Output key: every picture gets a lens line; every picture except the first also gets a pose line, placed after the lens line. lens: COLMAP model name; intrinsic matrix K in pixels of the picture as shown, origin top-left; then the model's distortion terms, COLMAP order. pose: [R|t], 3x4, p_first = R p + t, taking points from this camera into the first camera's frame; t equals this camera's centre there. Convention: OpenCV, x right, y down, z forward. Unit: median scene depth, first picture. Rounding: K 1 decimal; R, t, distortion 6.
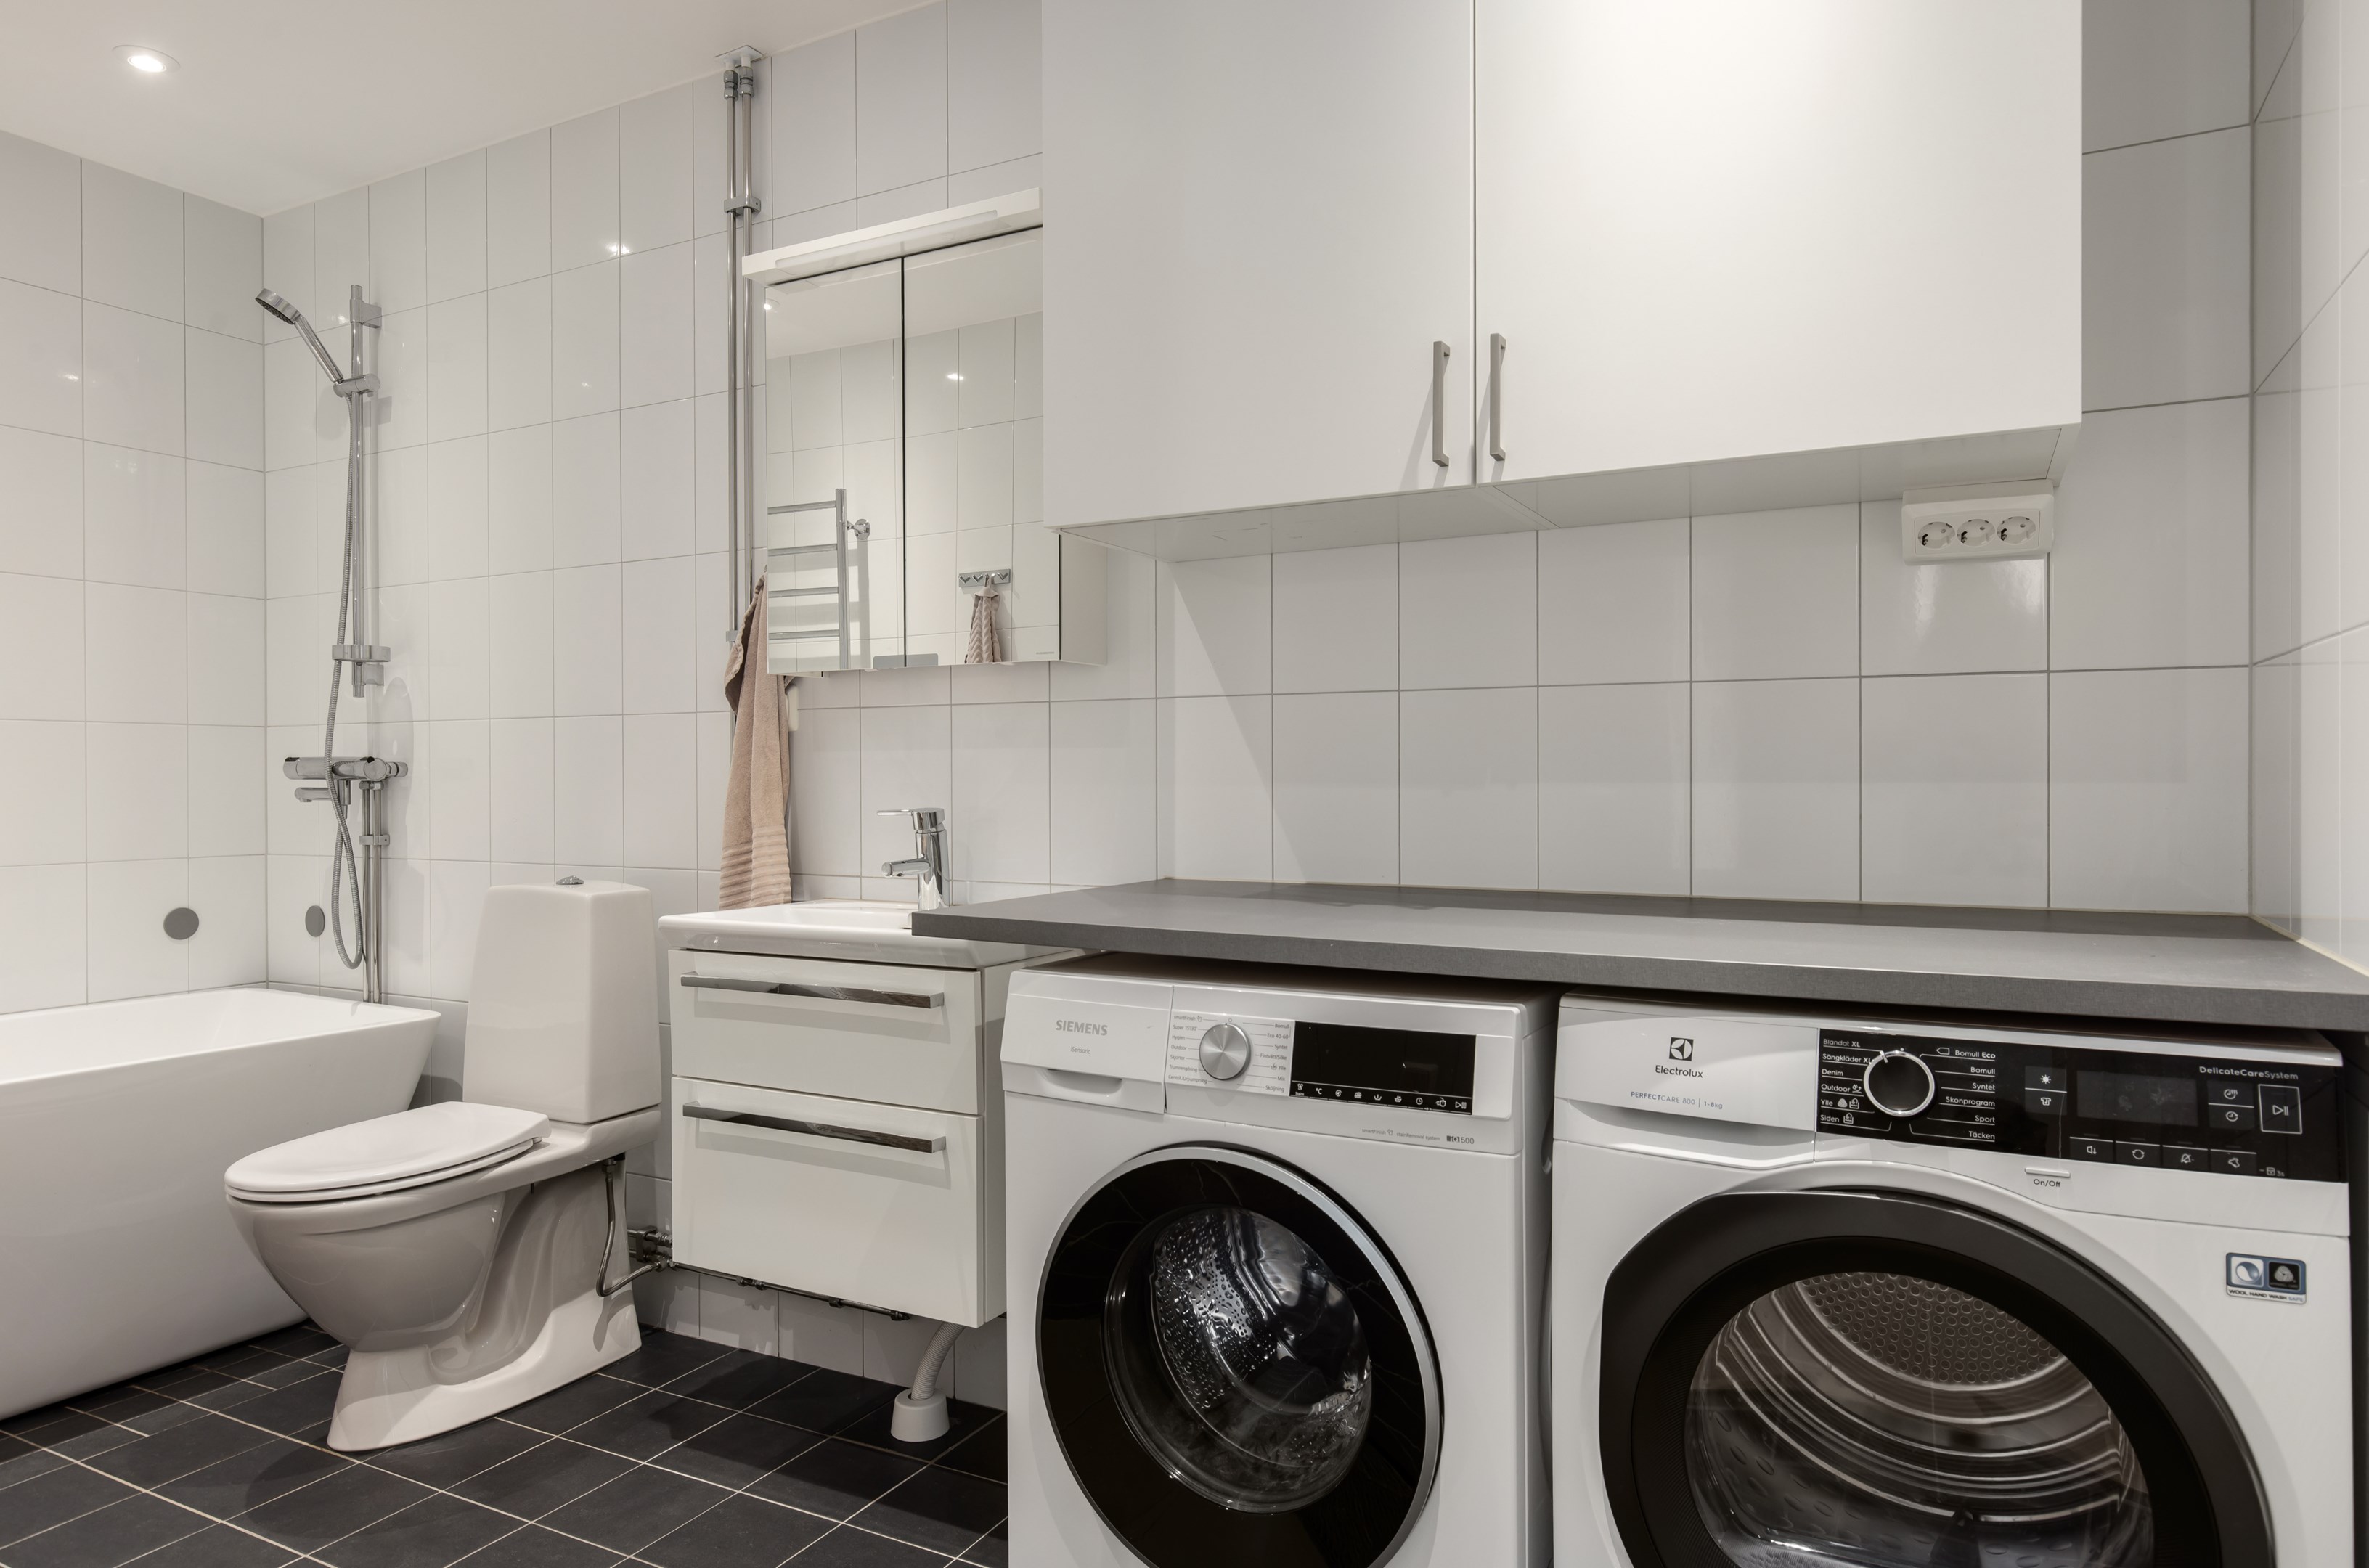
lens RADIAL K [[1401.5, 0, 1186.7], [0, 1401.5, 774.3], [0, 0, 1]] dist [0.005162, 0.000025]
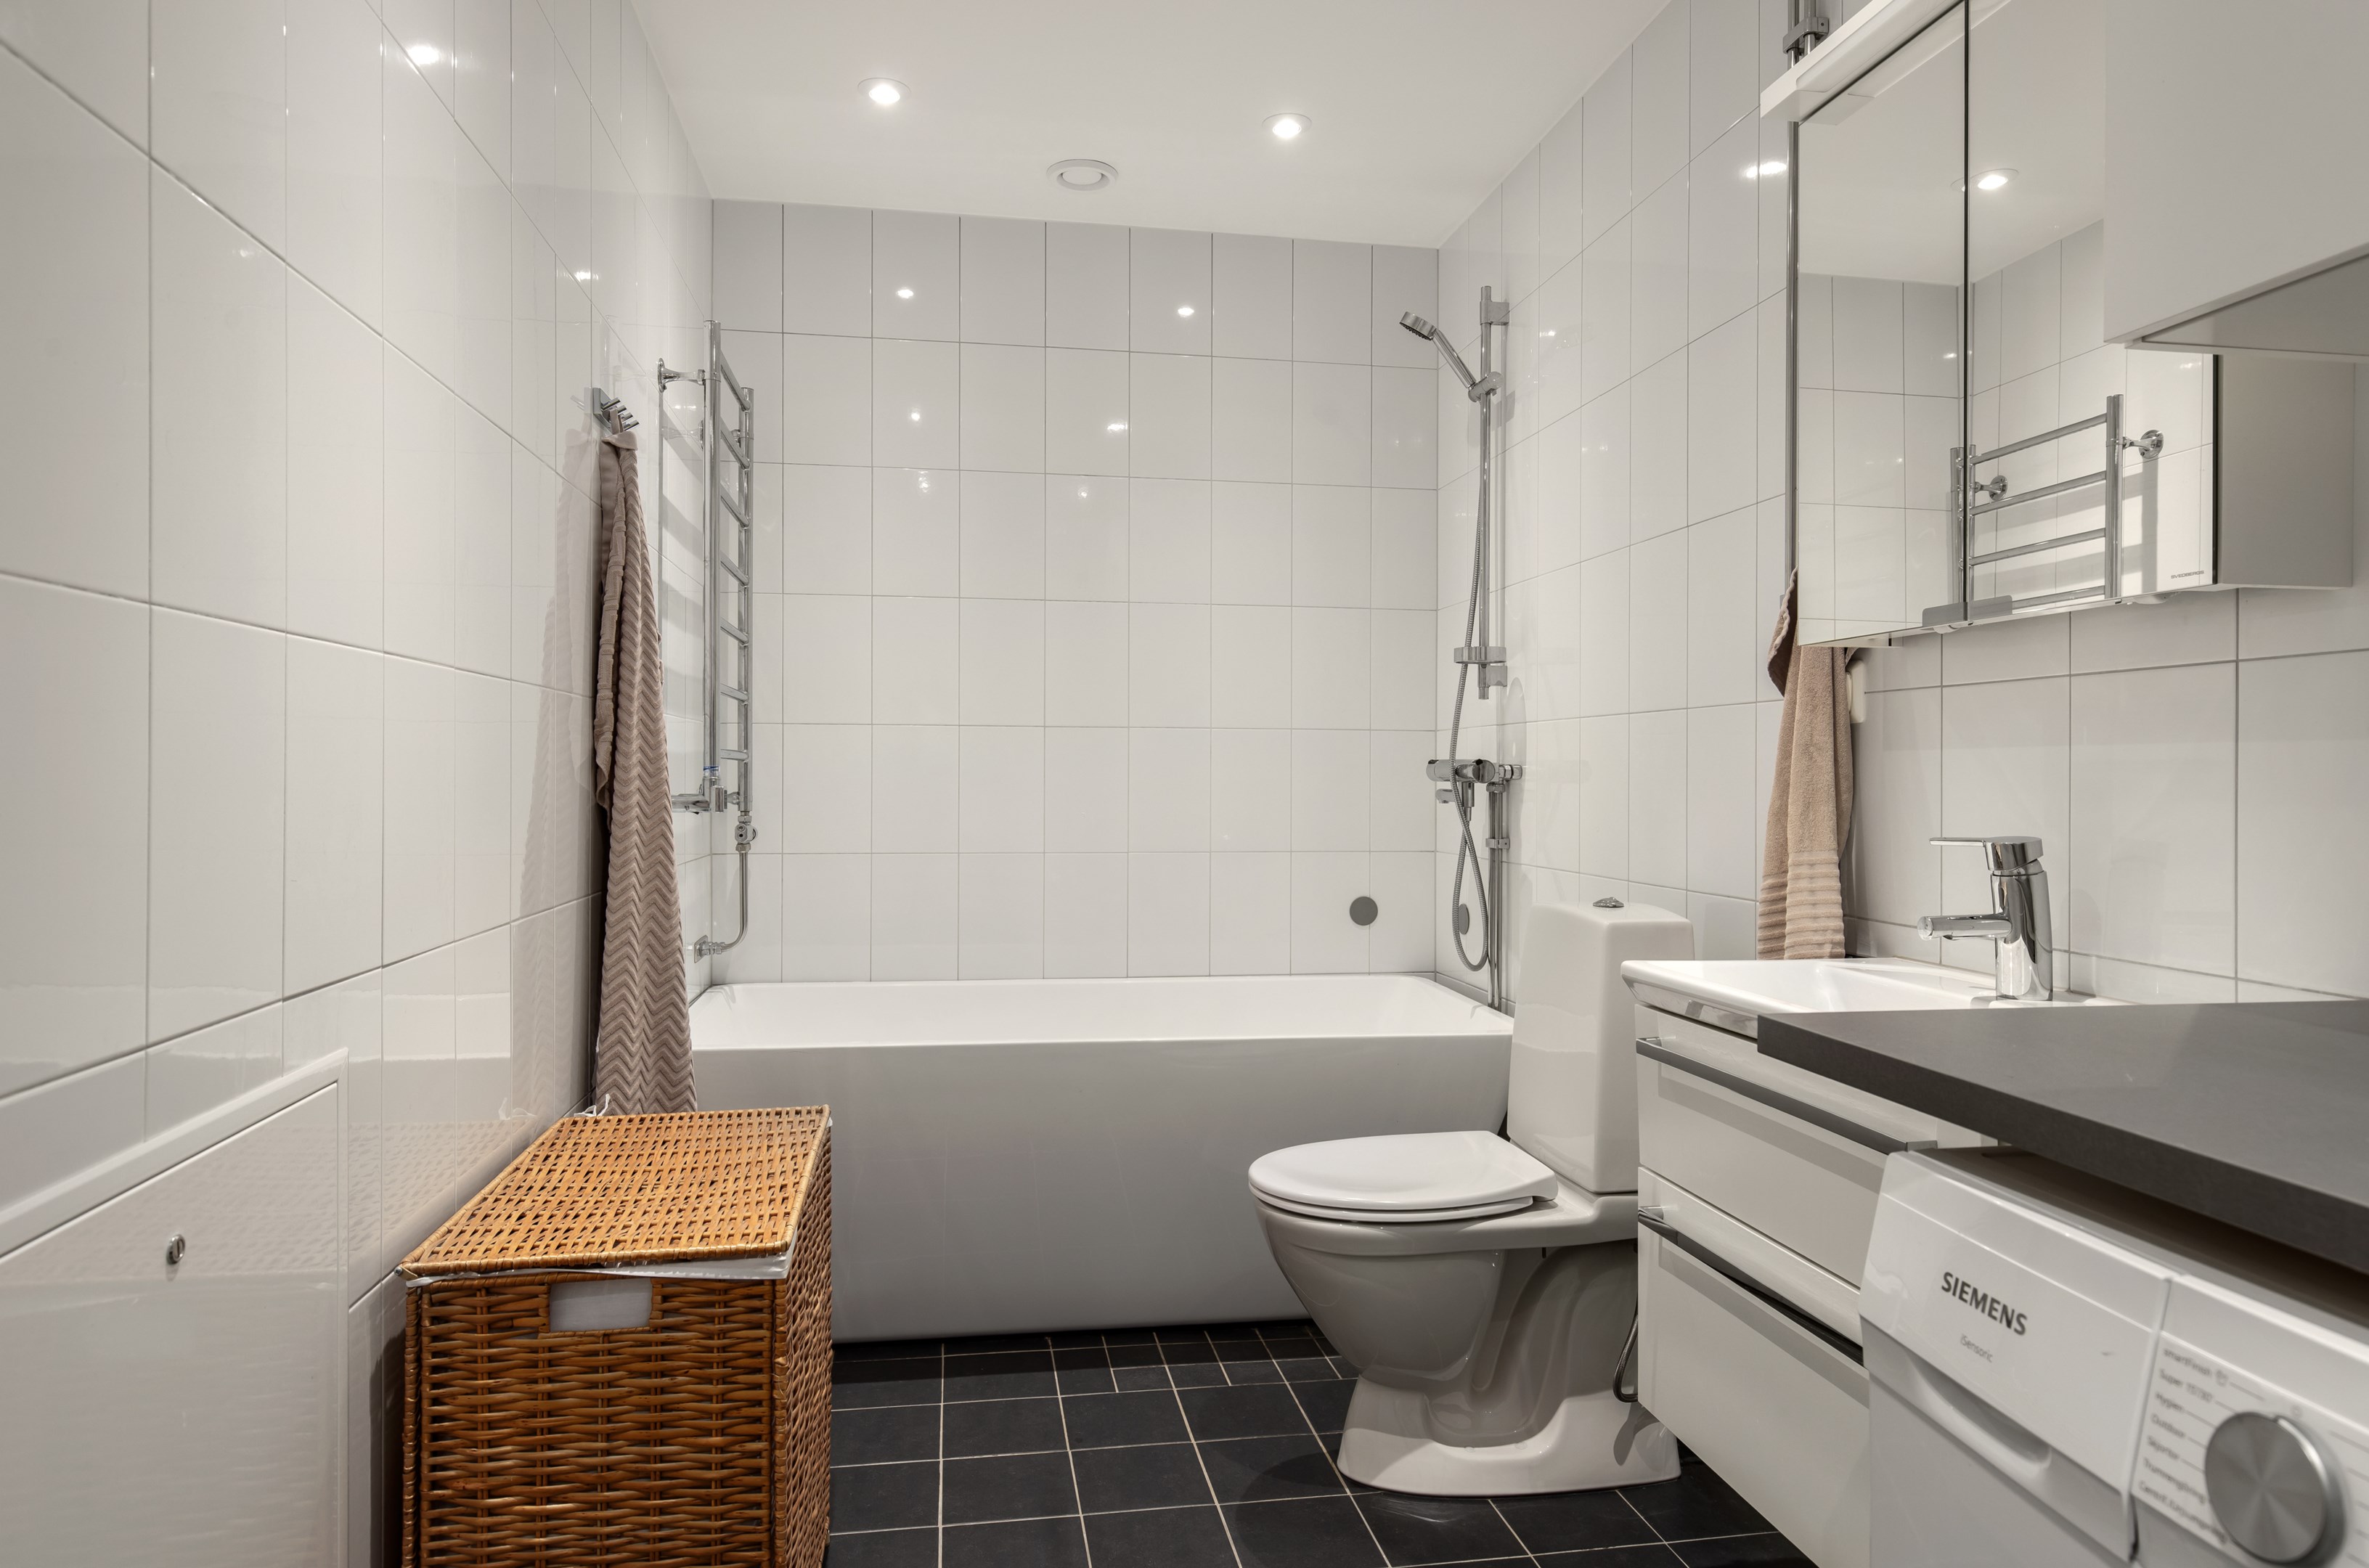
lens RADIAL K [[1401.5, 0, 1186.7], [0, 1401.5, 774.3], [0, 0, 1]] dist [0.005162, 0.000025]
pose [[0.609062, 0.005233, -0.793105, 0.087696], [-0.004413, 0.999985, 0.003209, -0.004779], [0.793110, 0.001546, 0.609076, 0.277314]]
